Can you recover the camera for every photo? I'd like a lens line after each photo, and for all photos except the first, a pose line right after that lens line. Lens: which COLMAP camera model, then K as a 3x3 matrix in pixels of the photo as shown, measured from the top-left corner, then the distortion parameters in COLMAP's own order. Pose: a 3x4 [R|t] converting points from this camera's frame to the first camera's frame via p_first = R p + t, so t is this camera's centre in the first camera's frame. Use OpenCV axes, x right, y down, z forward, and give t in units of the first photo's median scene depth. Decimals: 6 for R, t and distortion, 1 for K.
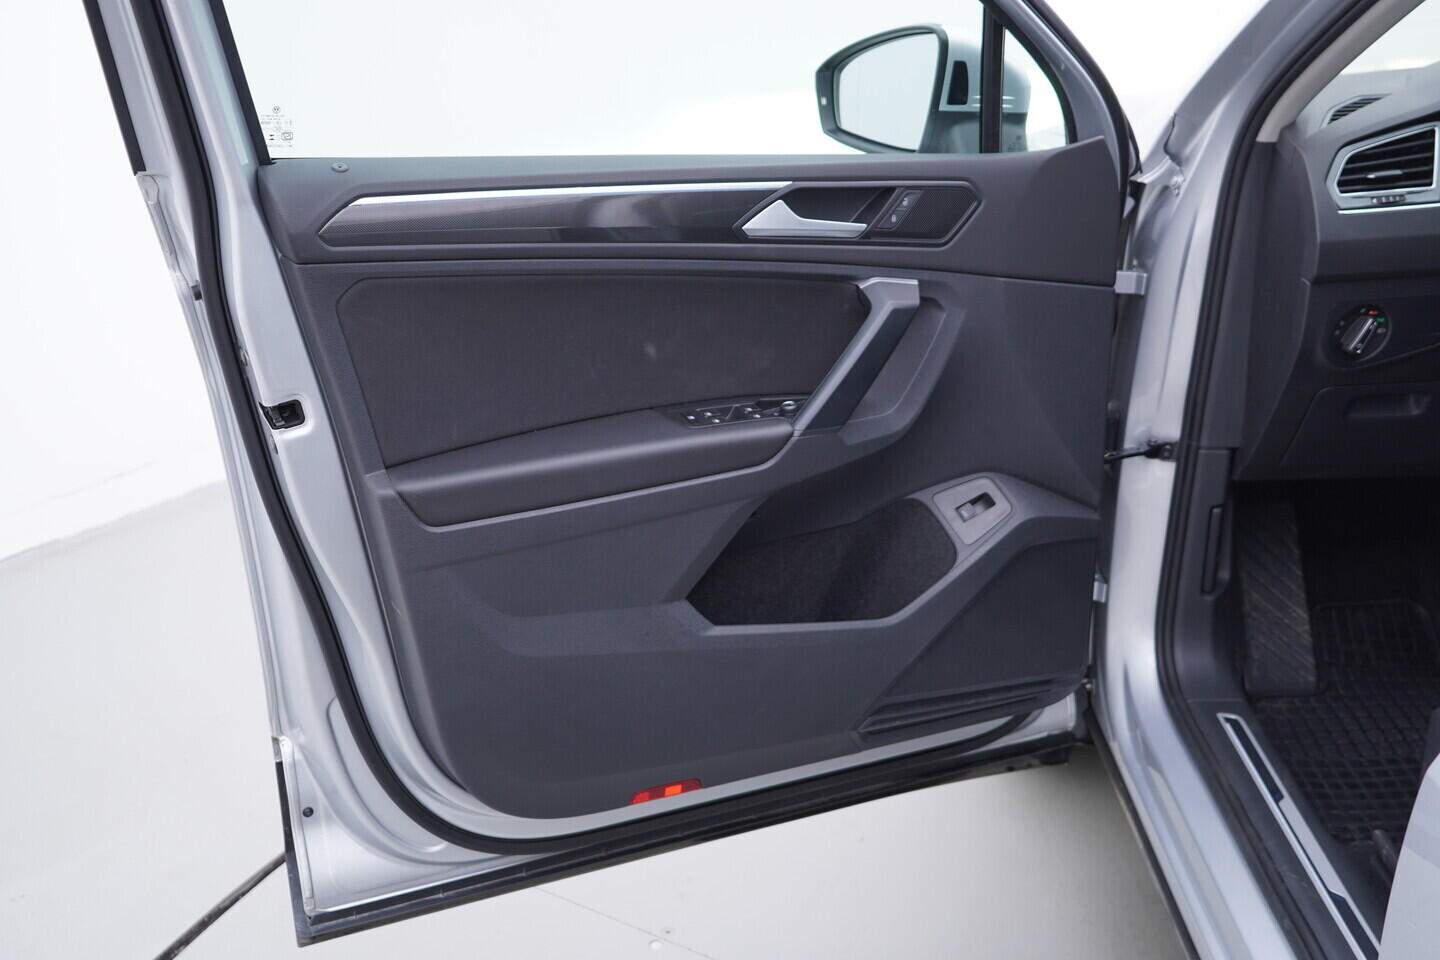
lens RADIAL K [[1481.5, 0, 723.1], [0, 1481.5, 477.6], [0, 0, 1]] dist [-0.004941, 0.024895]
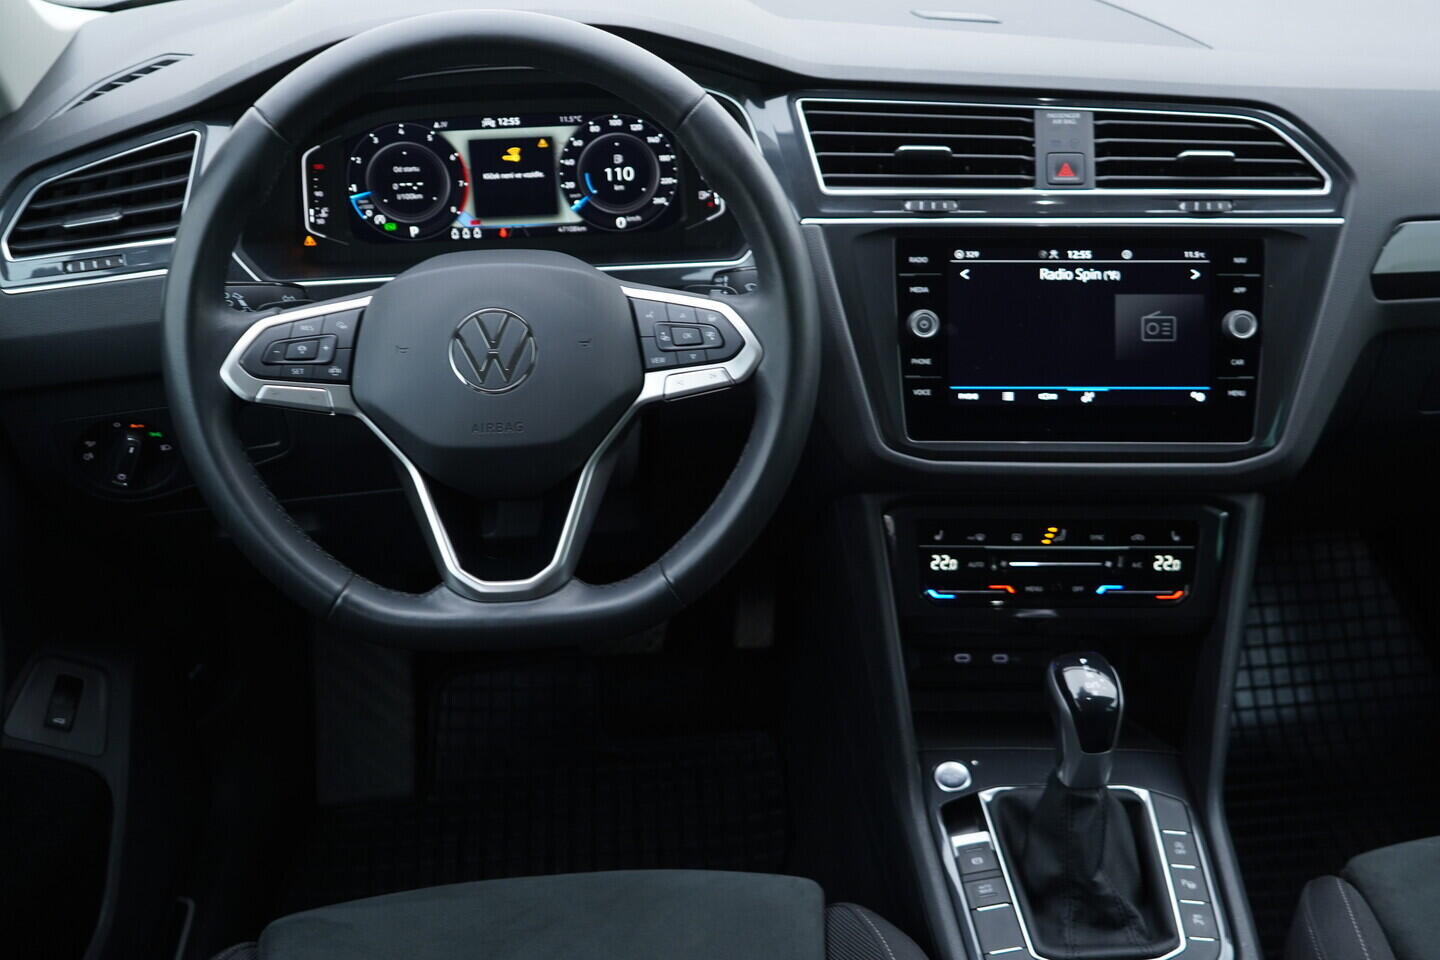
lens RADIAL K [[1481.5, 0, 723.1], [0, 1481.5, 477.6], [0, 0, 1]] dist [-0.004941, 0.024895]
pose [[0.996430, -0.039053, 0.074846, 0.634126], [0.023097, 0.978856, 0.203242, -0.211170], [-0.081200, -0.200788, 0.976264, 0.340834]]
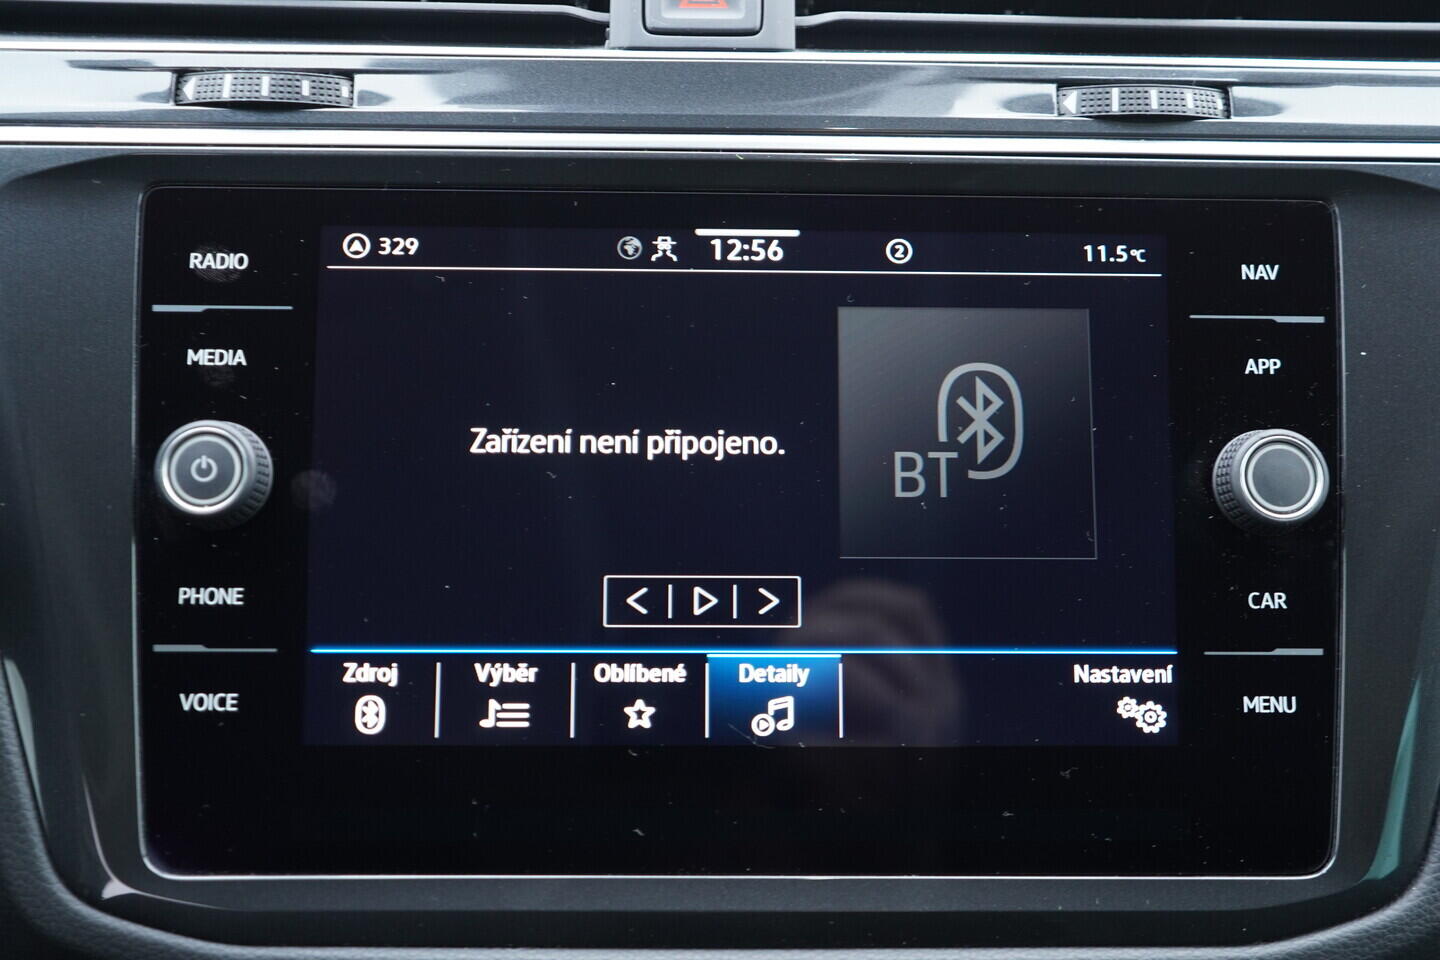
lens RADIAL K [[1440.2, 0, 719.9], [0, 1440.2, 482.7], [0, 0, 1]] dist [0.000236, 0.010371]
pose [[0.992211, -0.024222, 0.122190, 0.804263], [0.014730, 0.996845, 0.077989, -0.158205], [-0.123694, -0.075582, 0.989438, 0.762406]]
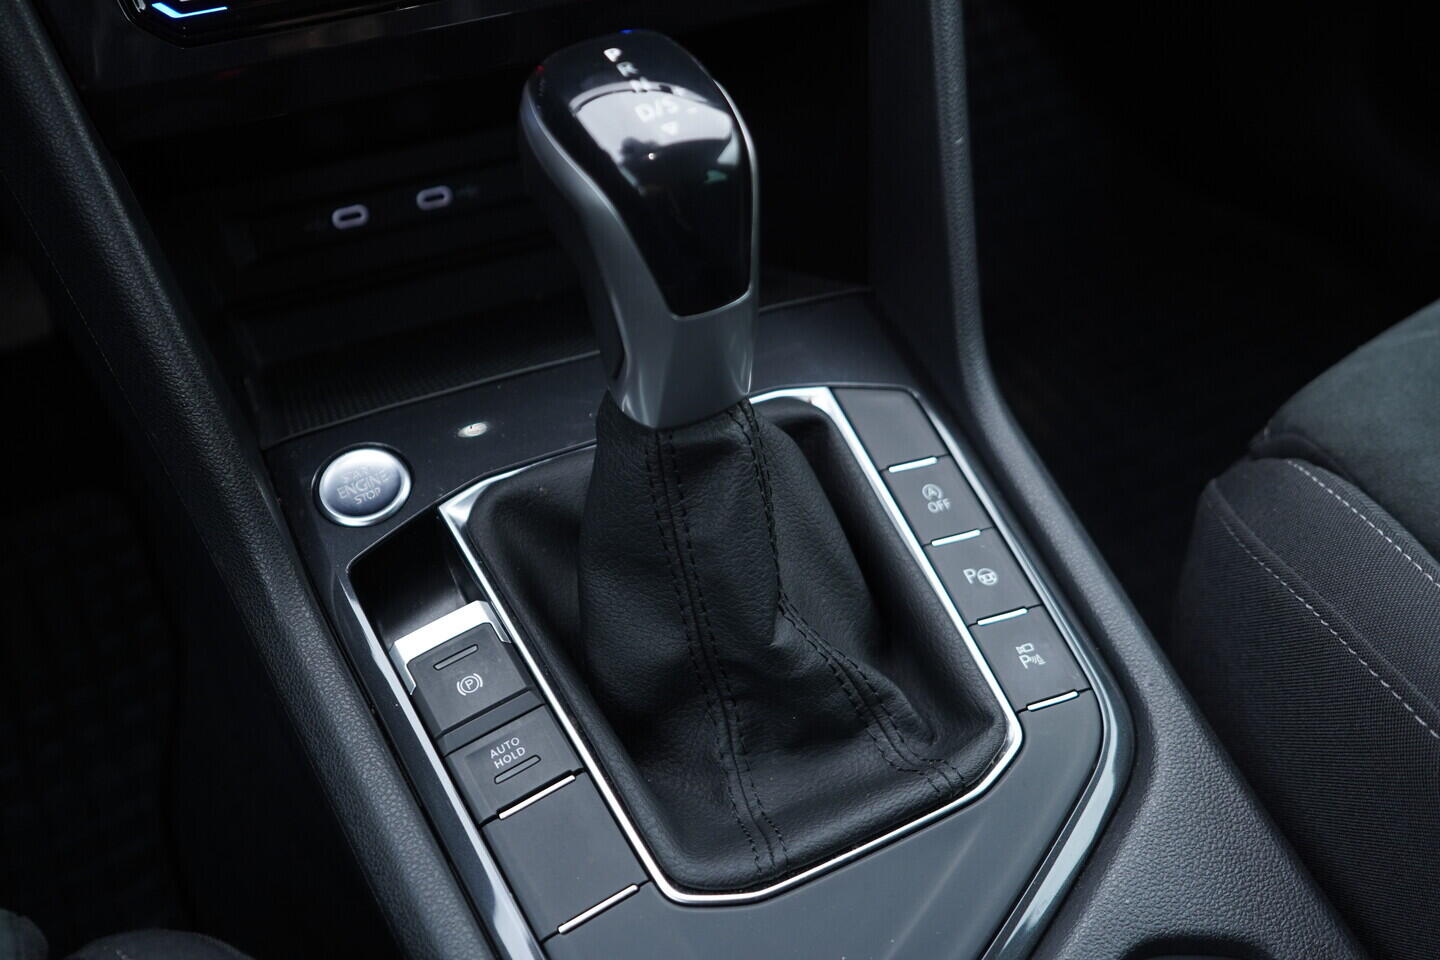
lens RADIAL K [[1440.2, 0, 719.9], [0, 1440.2, 482.7], [0, 0, 1]] dist [0.000236, 0.010371]
pose [[0.882590, -0.329110, 0.335739, 0.751434], [0.164823, 0.885398, 0.434630, -0.042311], [-0.440304, -0.328263, 0.835689, 0.716277]]
